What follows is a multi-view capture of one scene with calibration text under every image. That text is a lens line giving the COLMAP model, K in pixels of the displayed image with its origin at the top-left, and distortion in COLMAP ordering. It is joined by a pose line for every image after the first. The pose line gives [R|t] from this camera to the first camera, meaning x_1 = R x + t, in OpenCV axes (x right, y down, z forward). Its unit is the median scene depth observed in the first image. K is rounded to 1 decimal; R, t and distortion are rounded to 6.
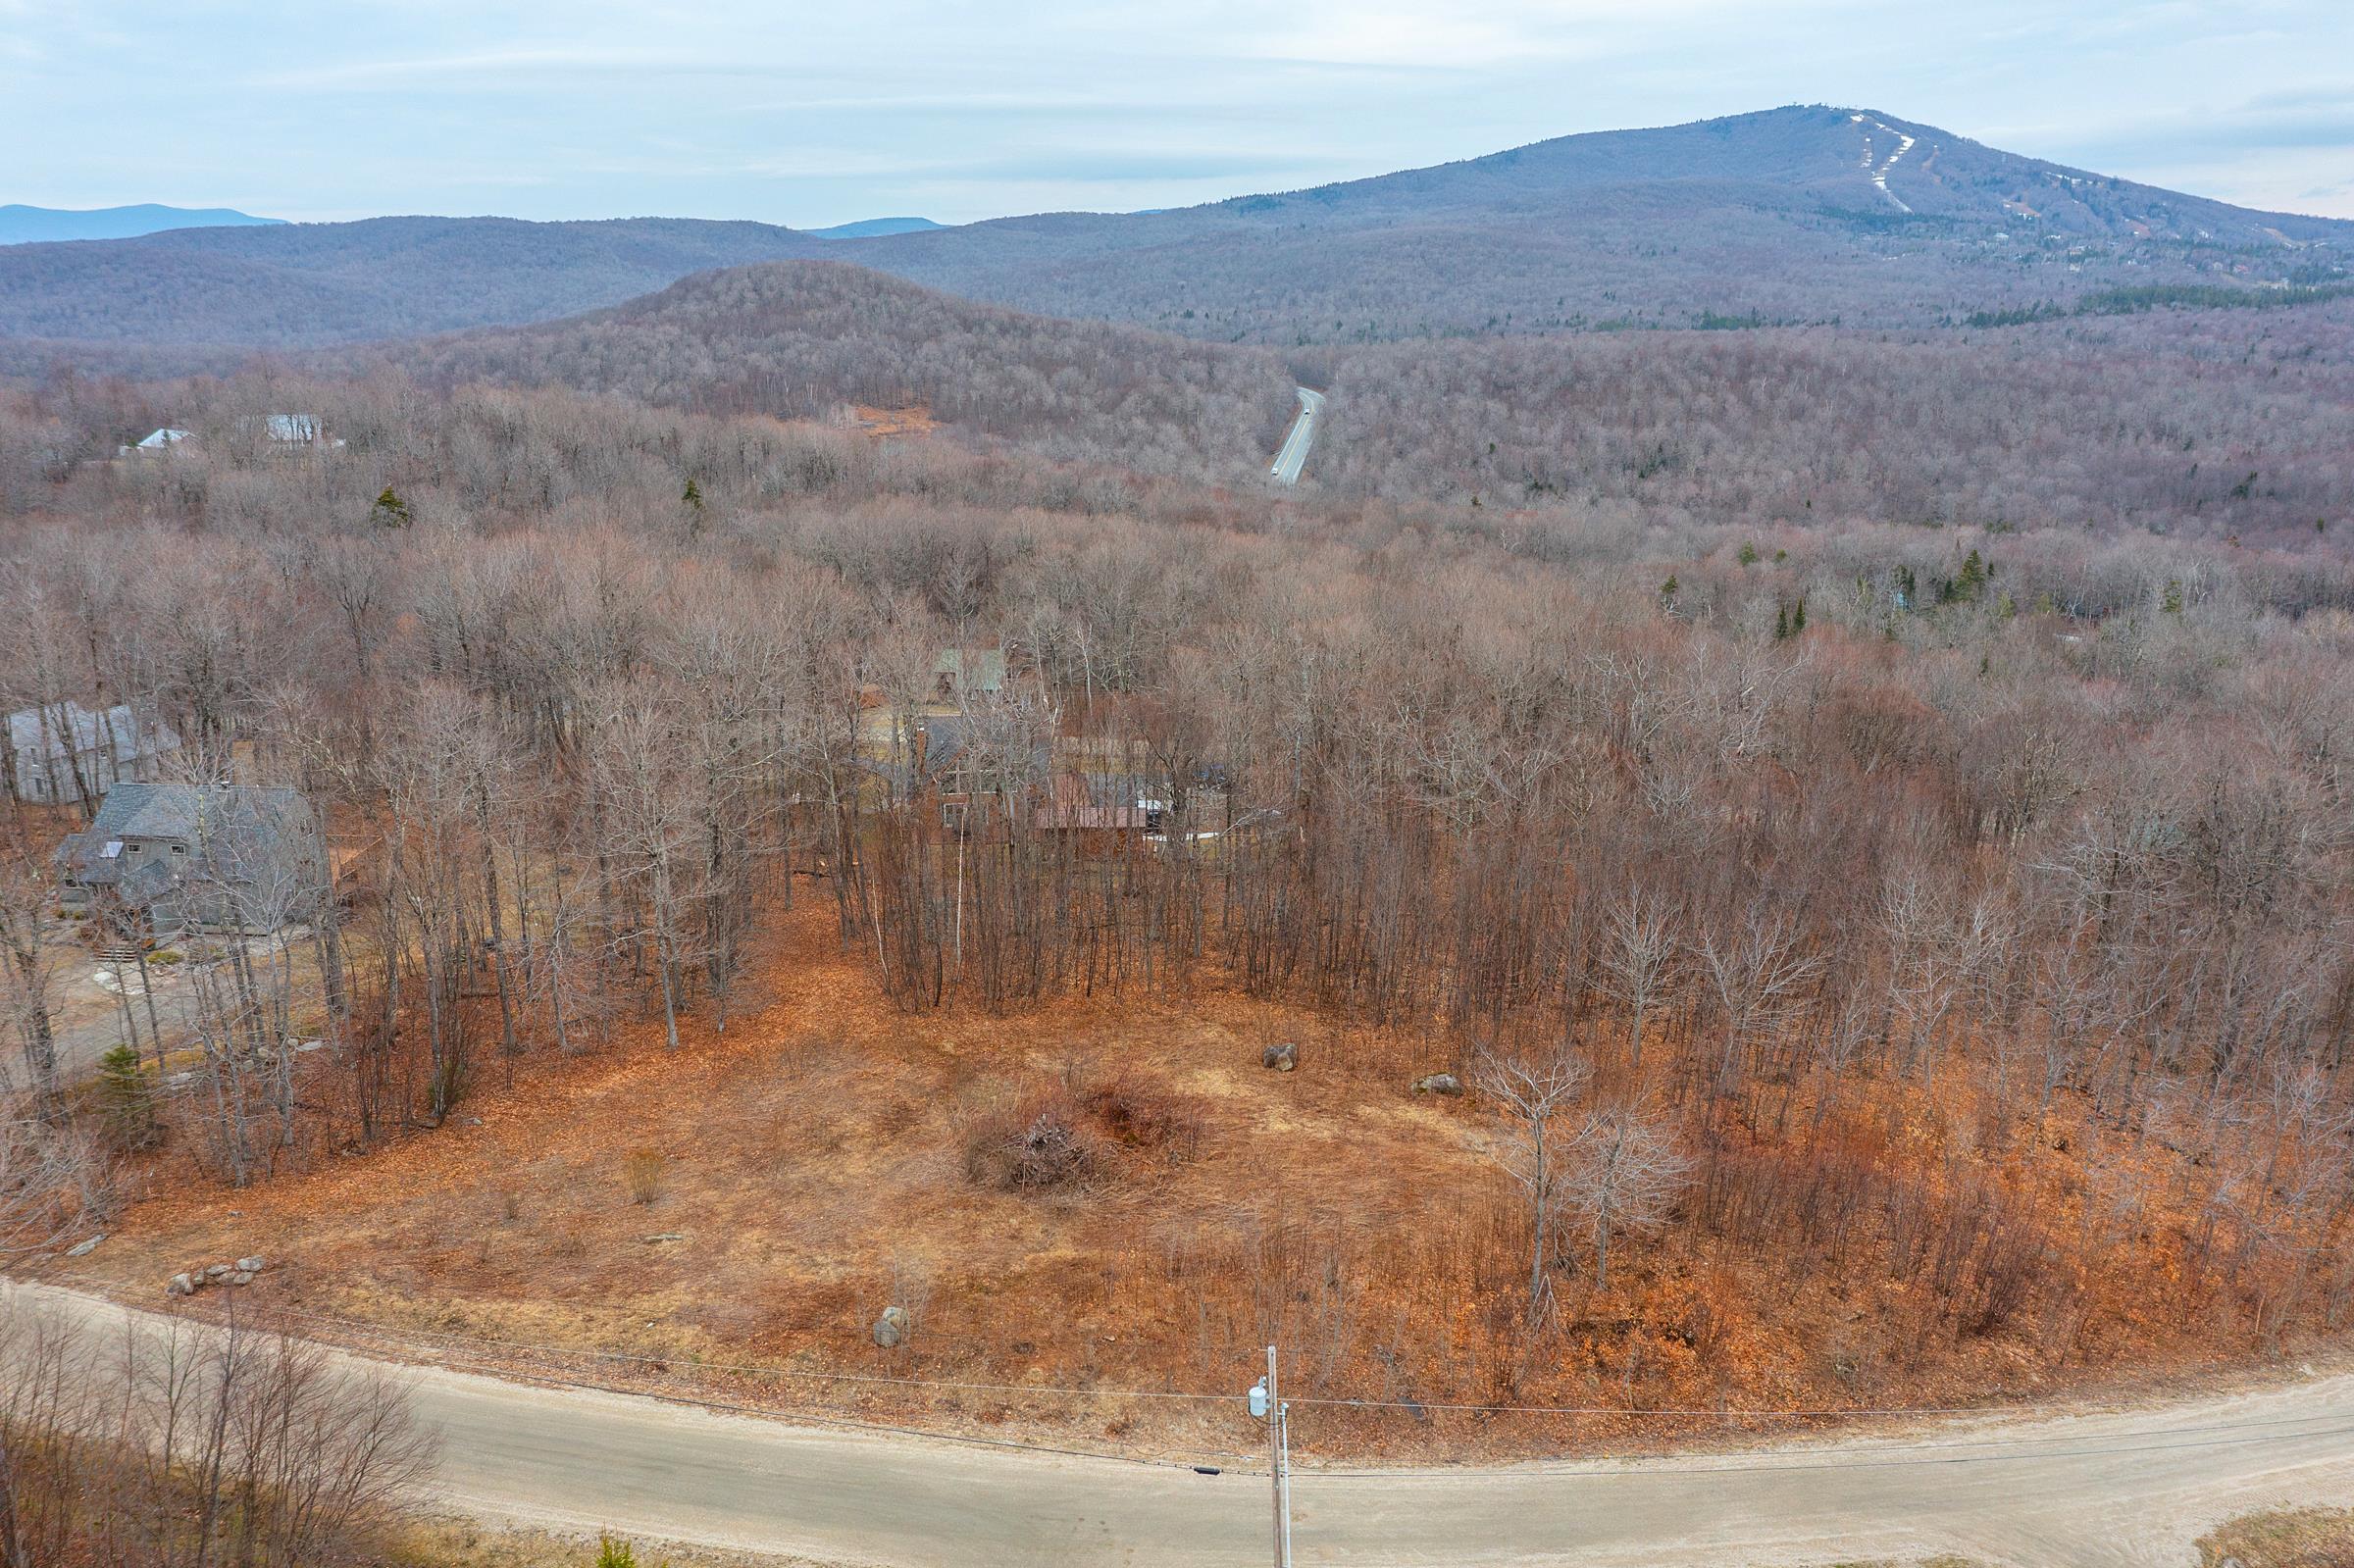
lens RADIAL K [[1879.1, 0, 1177.0], [0, 1879.1, 784.0], [0, 0, 1]] dist [0.002061, -0.008509]
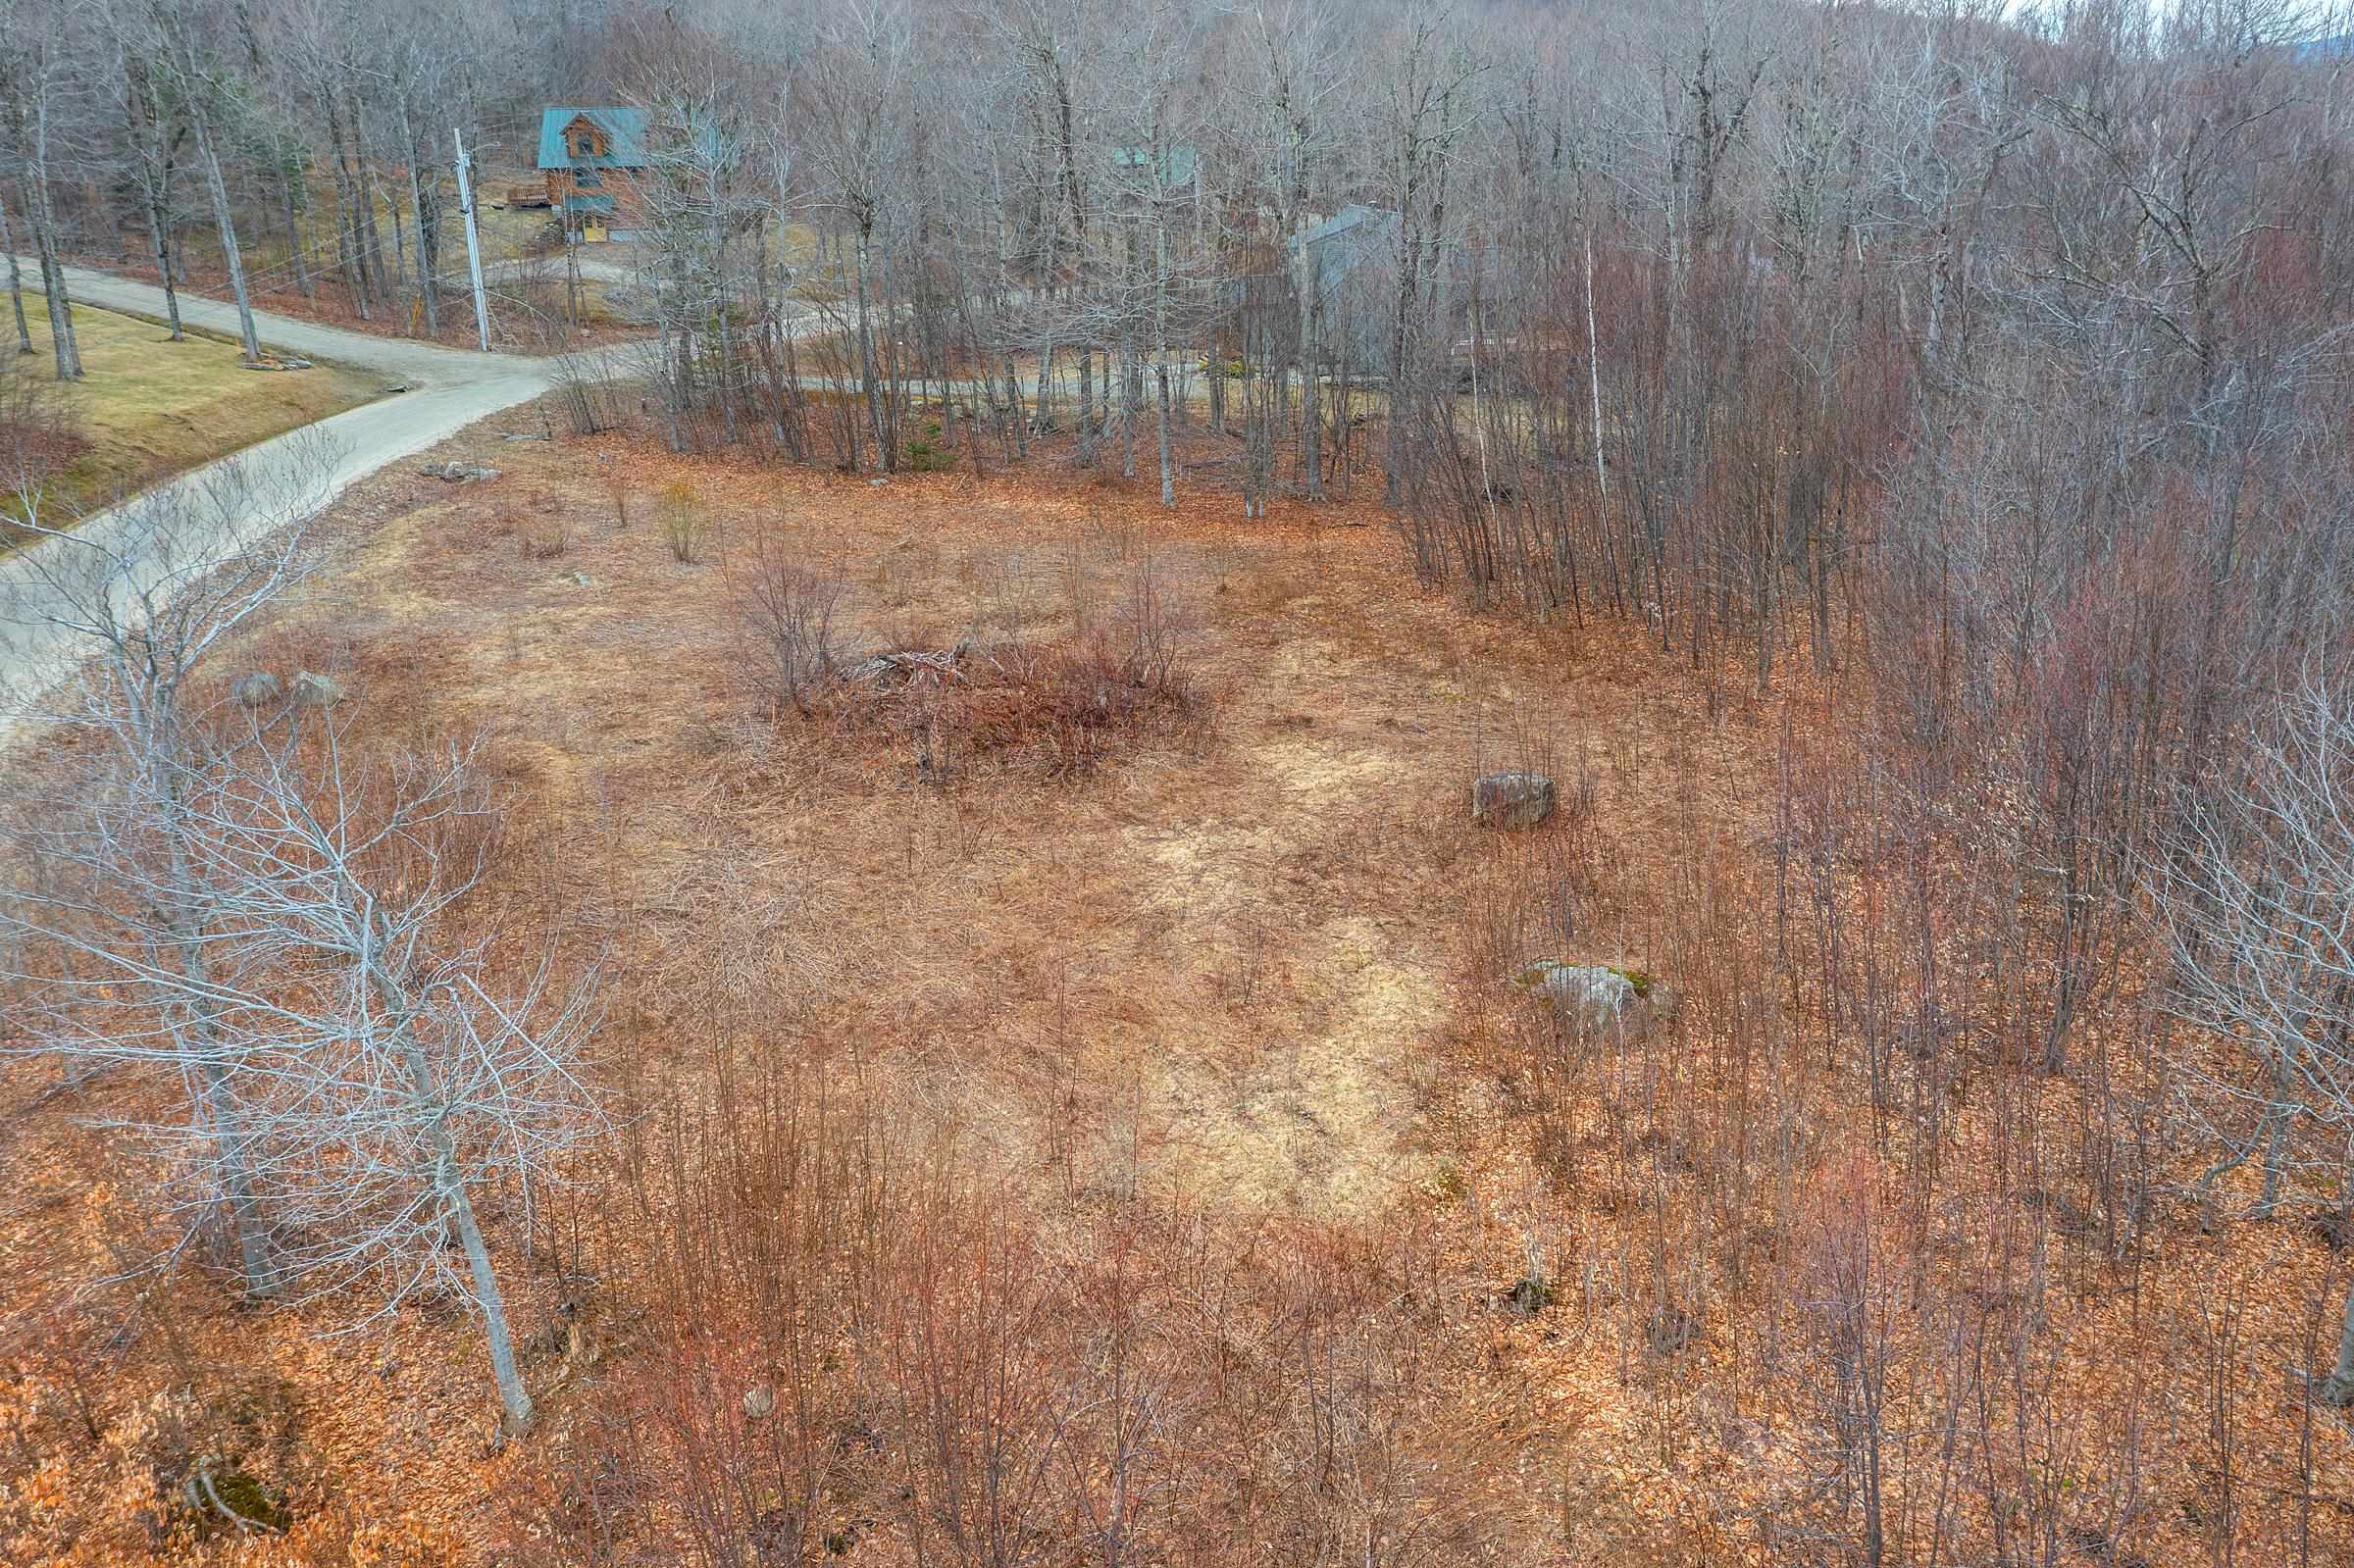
lens RADIAL K [[1879.1, 0, 1177.0], [0, 1879.1, 784.0], [0, 0, 1]] dist [0.002061, -0.008509]
pose [[0.295749, 0.313476, -0.902367, 0.042234], [-0.228905, 0.940359, 0.251651, 0.006245], [0.927435, 0.132131, 0.349866, 0.084440]]
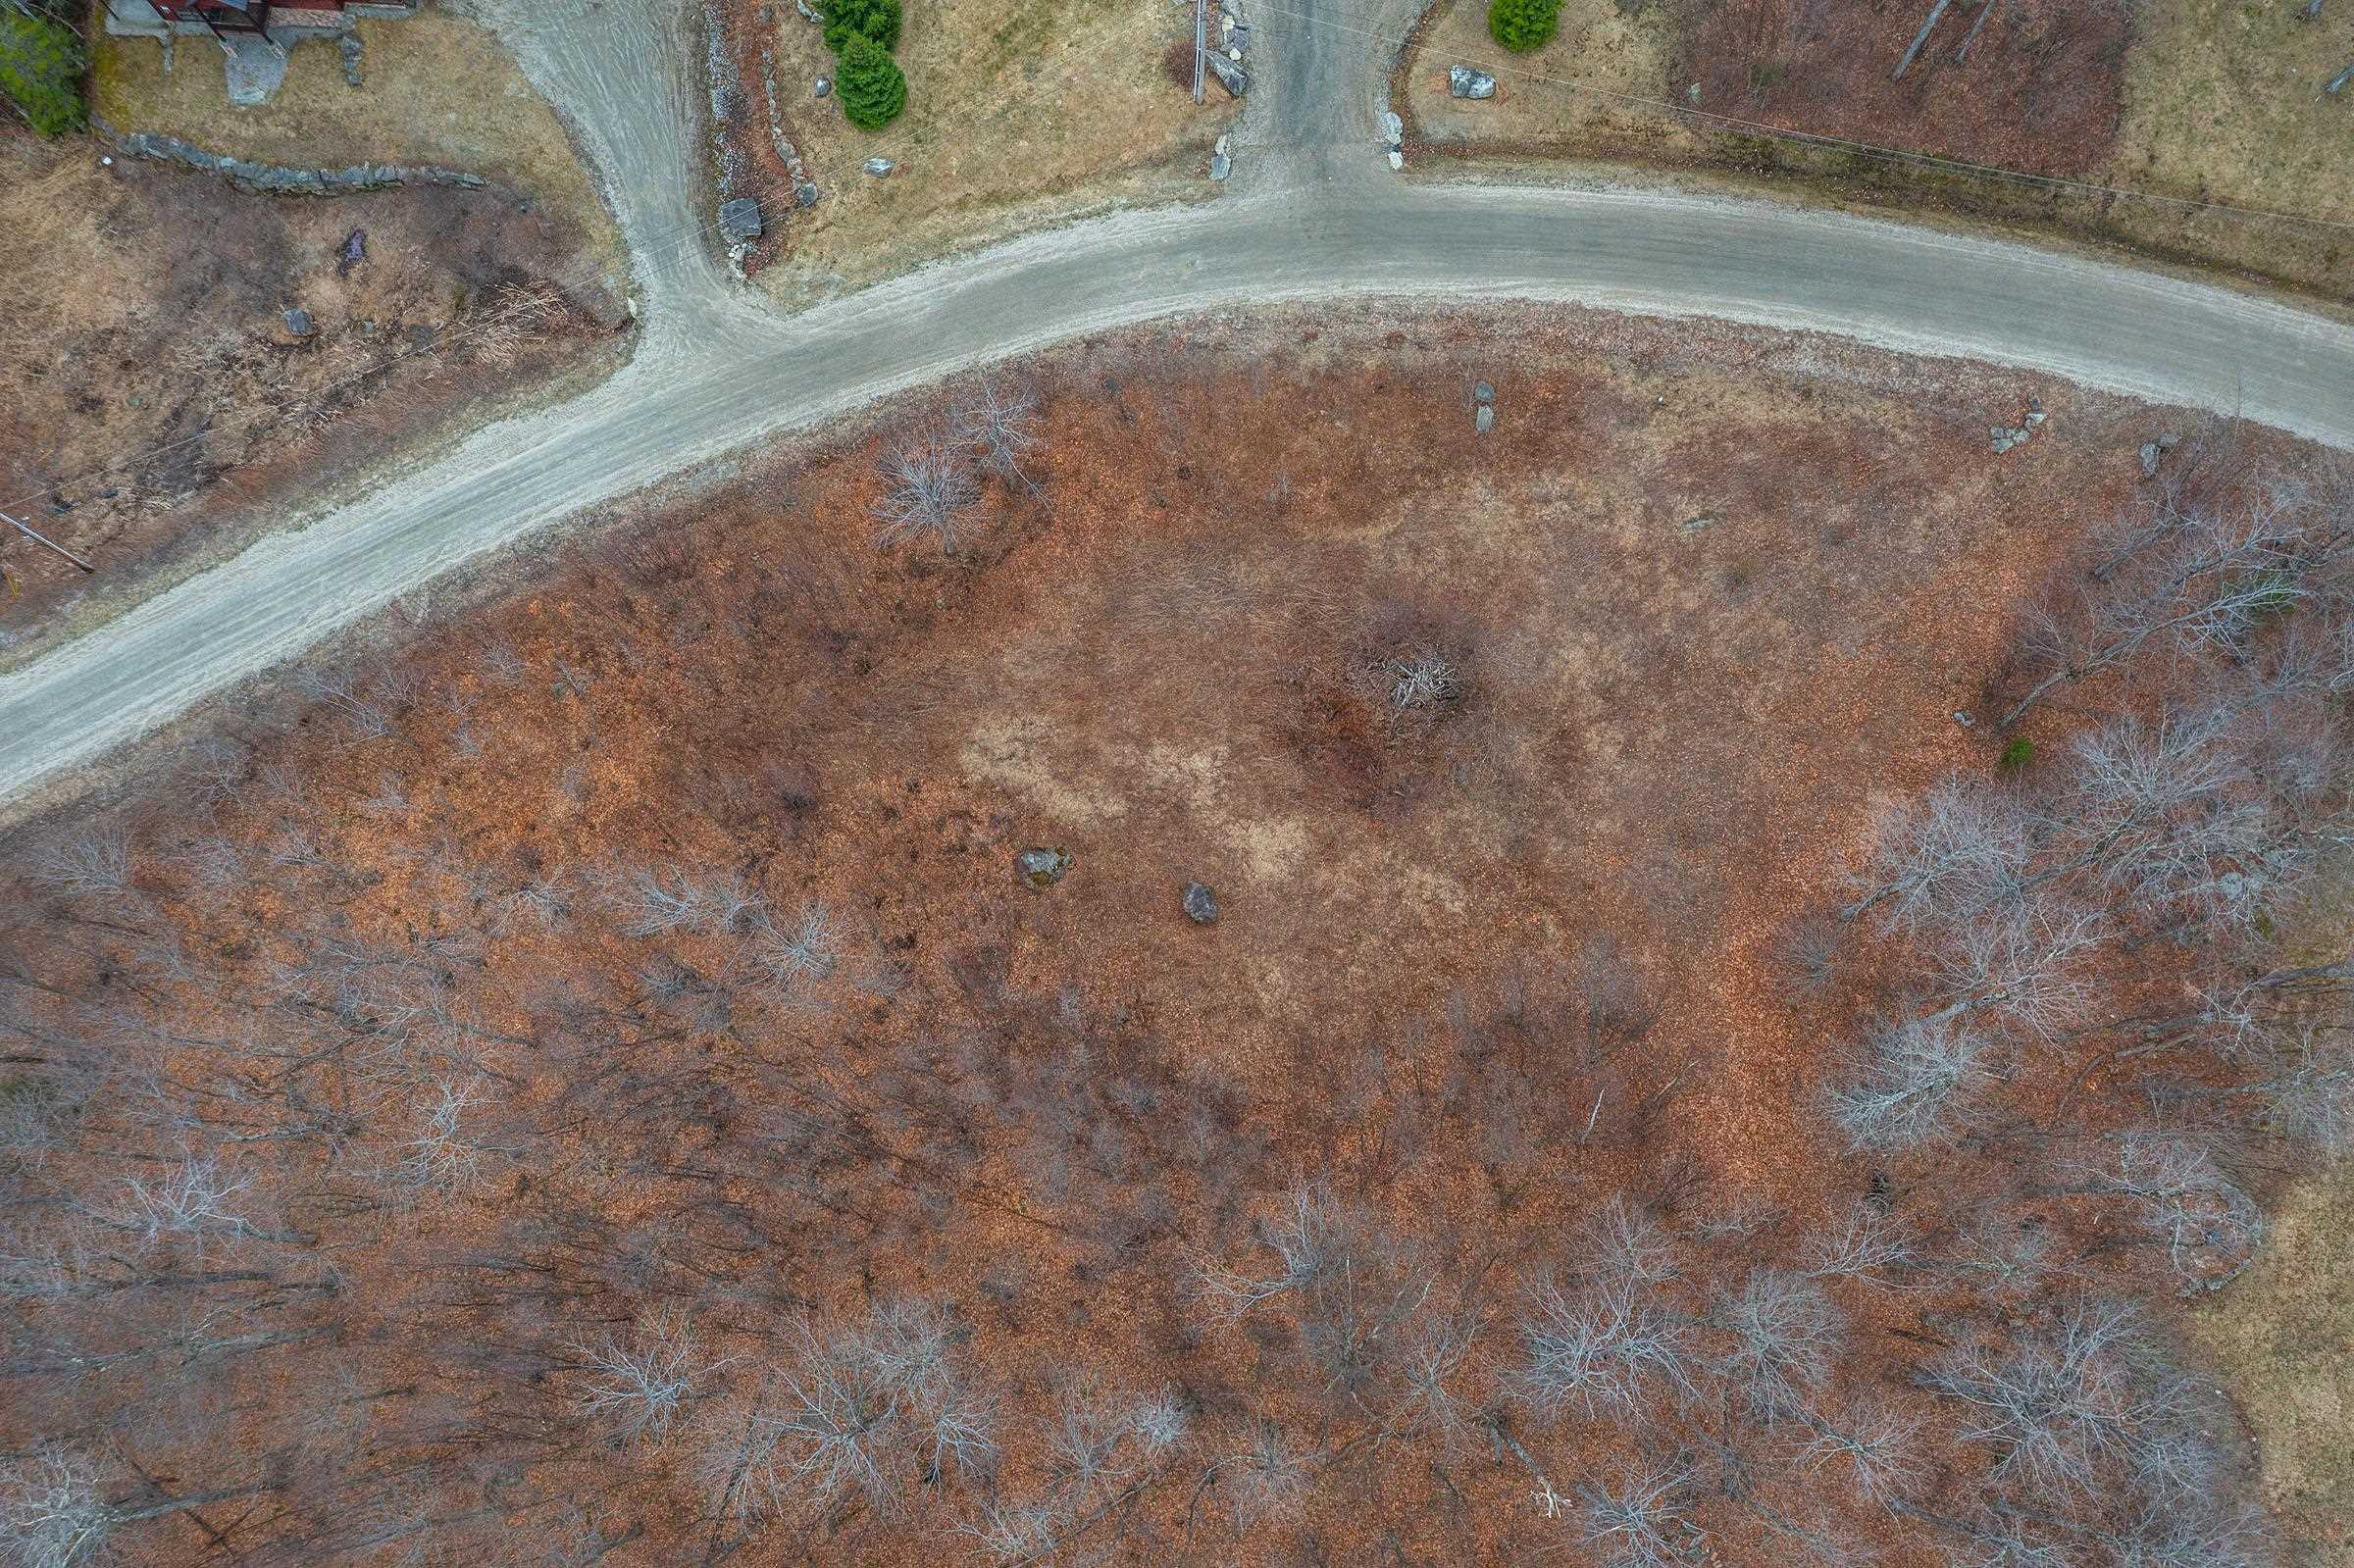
lens RADIAL K [[1879.1, 0, 1177.0], [0, 1879.1, 784.0], [0, 0, 1]] dist [0.002061, -0.008509]
pose [[-0.998415, 0.053384, 0.017798, 0.004913], [0.015494, -0.043278, 0.998943, -0.087182], [0.054098, 0.997636, 0.042383, 0.095727]]
